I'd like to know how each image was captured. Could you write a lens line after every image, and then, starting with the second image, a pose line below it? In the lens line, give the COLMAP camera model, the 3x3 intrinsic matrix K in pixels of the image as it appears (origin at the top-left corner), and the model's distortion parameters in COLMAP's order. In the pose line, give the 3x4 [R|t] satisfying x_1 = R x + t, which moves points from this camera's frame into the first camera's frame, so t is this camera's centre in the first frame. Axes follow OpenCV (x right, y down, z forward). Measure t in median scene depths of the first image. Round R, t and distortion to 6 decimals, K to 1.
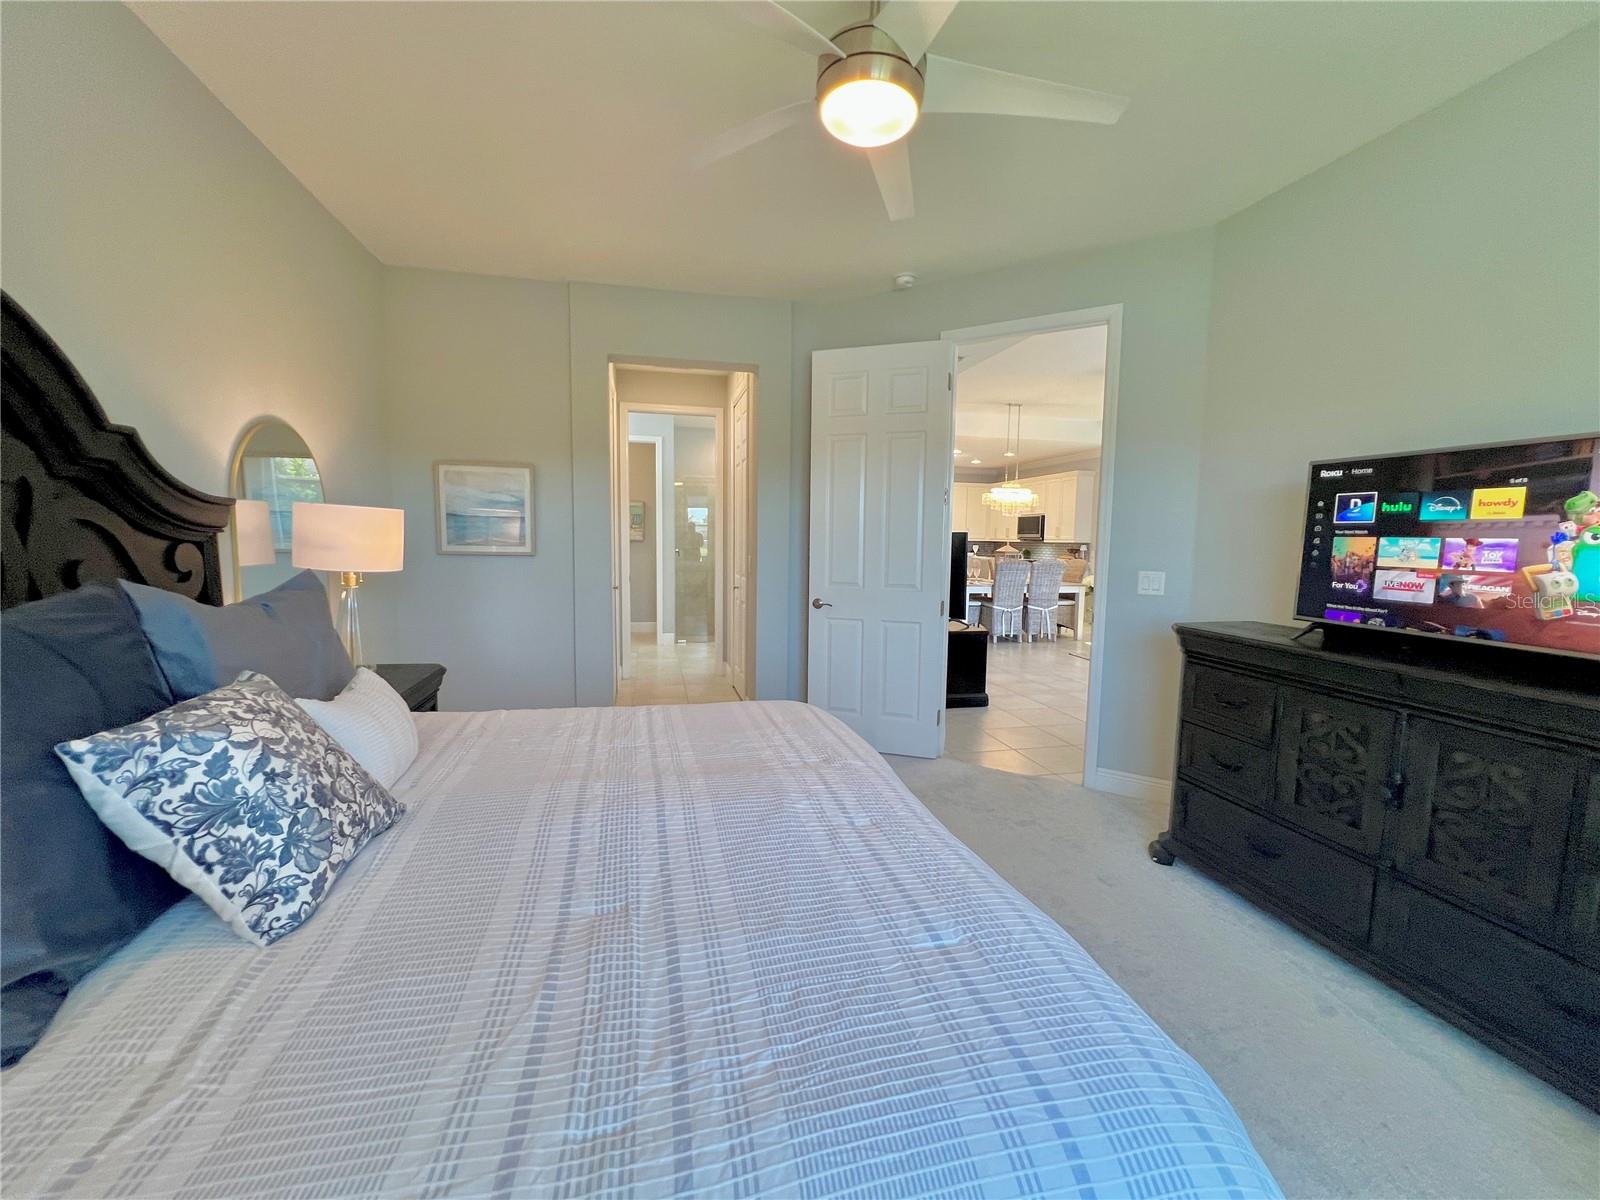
lens RADIAL K [[642.3, 0, 804.4], [0, 642.3, 605.6], [0, 0, 1]] dist [-0.005234, 0.001073]
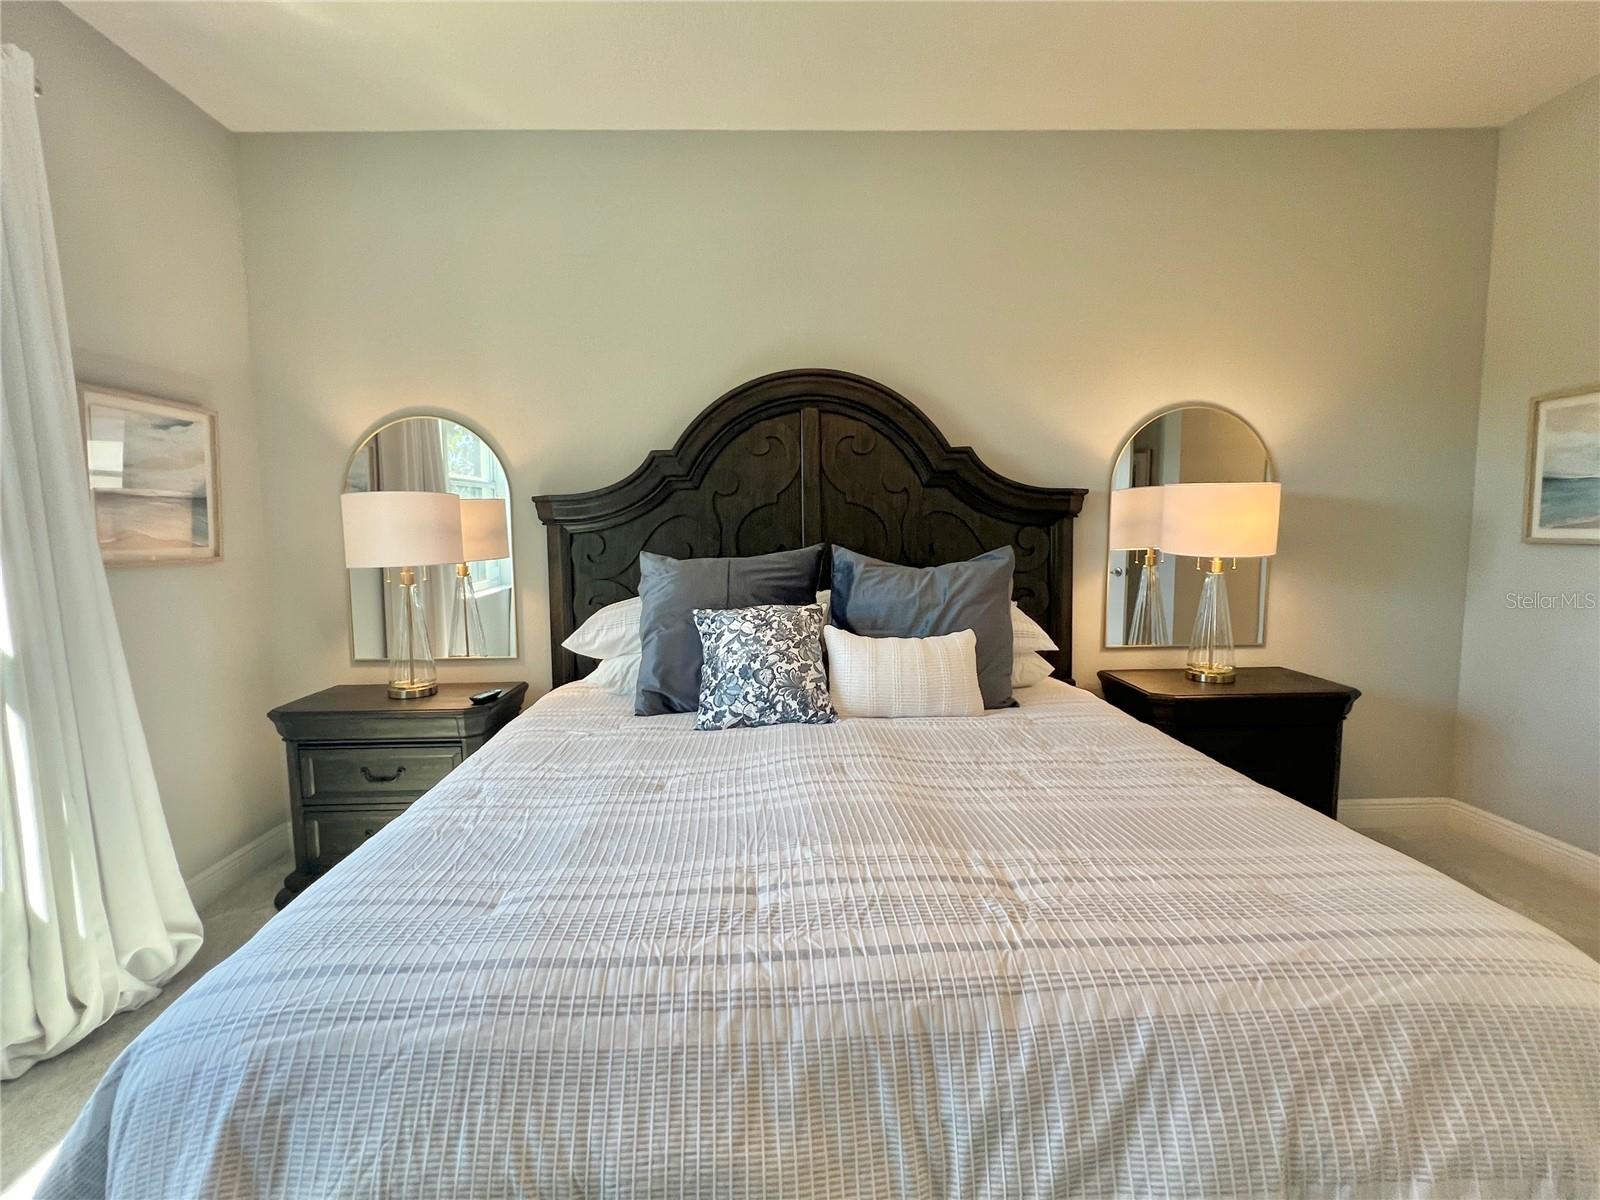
lens RADIAL K [[743.3, 0, 792.1], [0, 743.3, 598.3], [0, 0, 1]] dist [0.006287, 0.000162]
pose [[-0.205167, 0.082264, -0.975264, 1.050948], [-0.095688, 0.990002, 0.103637, -0.103192], [0.974038, 0.114584, -0.195244, 1.406297]]
